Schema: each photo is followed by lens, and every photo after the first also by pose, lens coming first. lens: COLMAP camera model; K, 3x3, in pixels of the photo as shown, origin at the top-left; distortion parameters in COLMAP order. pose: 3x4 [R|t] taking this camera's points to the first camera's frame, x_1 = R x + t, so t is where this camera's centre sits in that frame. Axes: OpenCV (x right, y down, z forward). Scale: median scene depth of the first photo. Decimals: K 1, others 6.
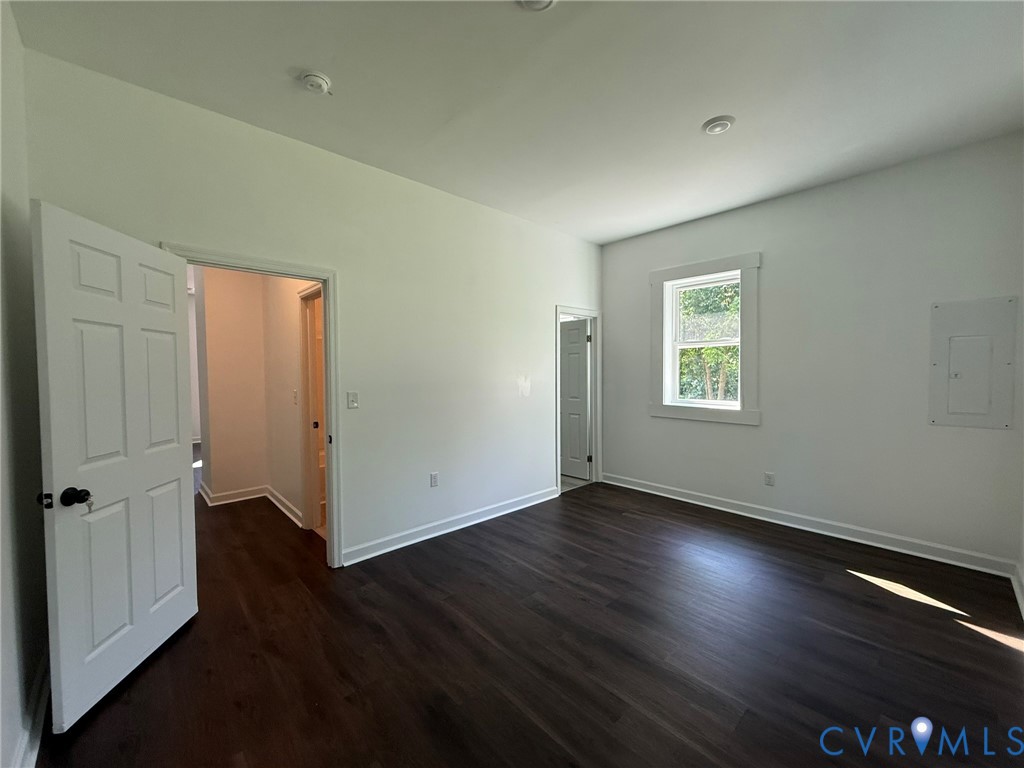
lens RADIAL K [[408.4, 0, 516.1], [0, 408.4, 386.8], [0, 0, 1]] dist [0.001314, -0.000223]
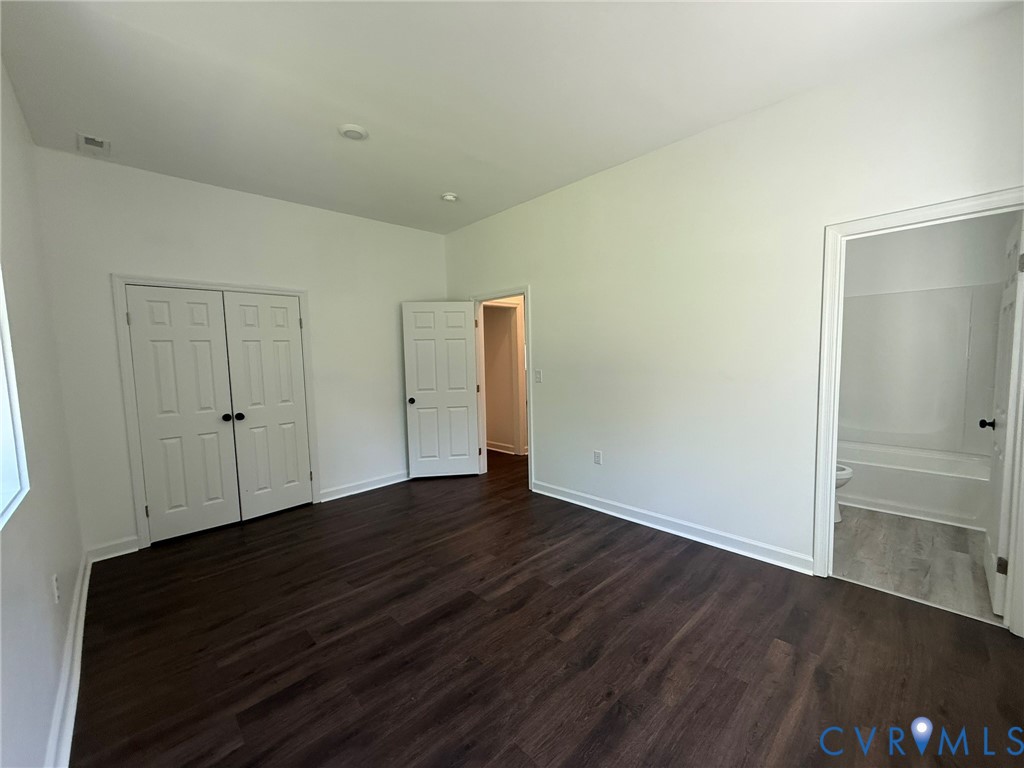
lens RADIAL K [[408.4, 0, 508.7], [0, 408.4, 391.4], [0, 0, 1]] dist [0.001314, -0.000223]
pose [[0.012059, 0.097613, -0.995151, 0.933914], [-0.014580, 0.995135, 0.097434, -0.048790], [0.999821, 0.013334, 0.013423, 0.844111]]
